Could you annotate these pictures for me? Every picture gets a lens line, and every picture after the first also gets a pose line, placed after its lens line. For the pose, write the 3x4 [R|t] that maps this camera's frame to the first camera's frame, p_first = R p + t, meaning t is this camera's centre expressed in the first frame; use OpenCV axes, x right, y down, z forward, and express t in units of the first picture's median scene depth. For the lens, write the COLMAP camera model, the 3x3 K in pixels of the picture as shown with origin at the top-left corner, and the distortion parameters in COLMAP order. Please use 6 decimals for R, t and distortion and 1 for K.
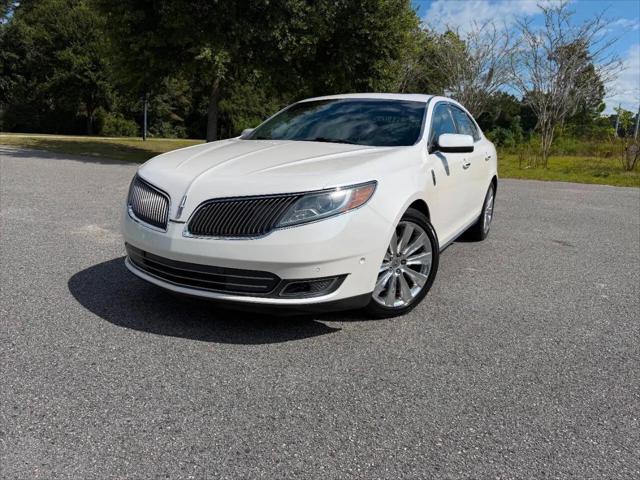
lens RADIAL K [[458.3, 0, 318.8], [0, 458.3, 234.0], [0, 0, 1]] dist [0.025851, -0.027128]
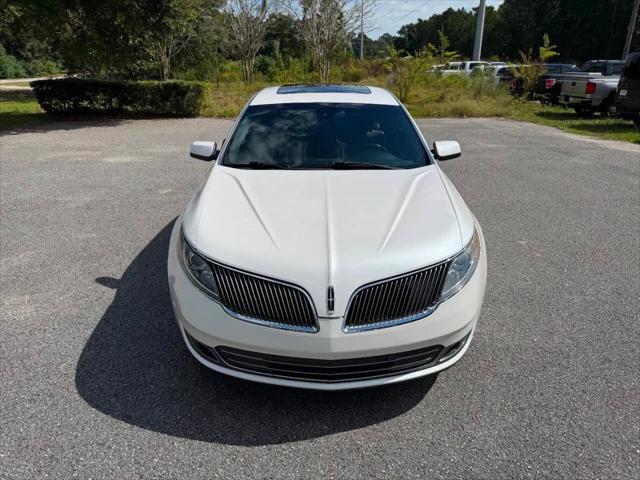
lens RADIAL K [[458.3, 0, 322.9], [0, 458.3, 233.4], [0, 0, 1]] dist [0.025851, -0.027128]
pose [[0.868374, -0.204441, 0.451808, -0.117843], [0.134457, 0.974005, 0.182307, -0.059744], [-0.477334, -0.097562, 0.873289, 0.045209]]
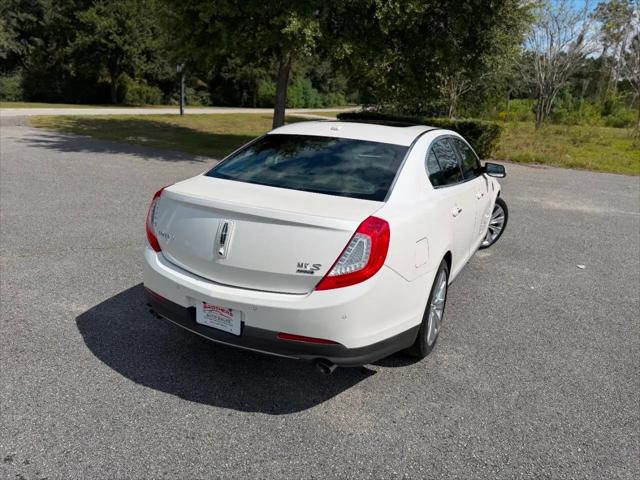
lens RADIAL K [[458.3, 0, 327.7], [0, 458.3, 233.4], [0, 0, 1]] dist [0.025851, -0.027128]
pose [[0.999945, 0.004379, -0.009496, -0.169744], [-0.003624, 0.996937, 0.078128, -0.087539], [0.009809, -0.078089, 0.996898, 0.157753]]
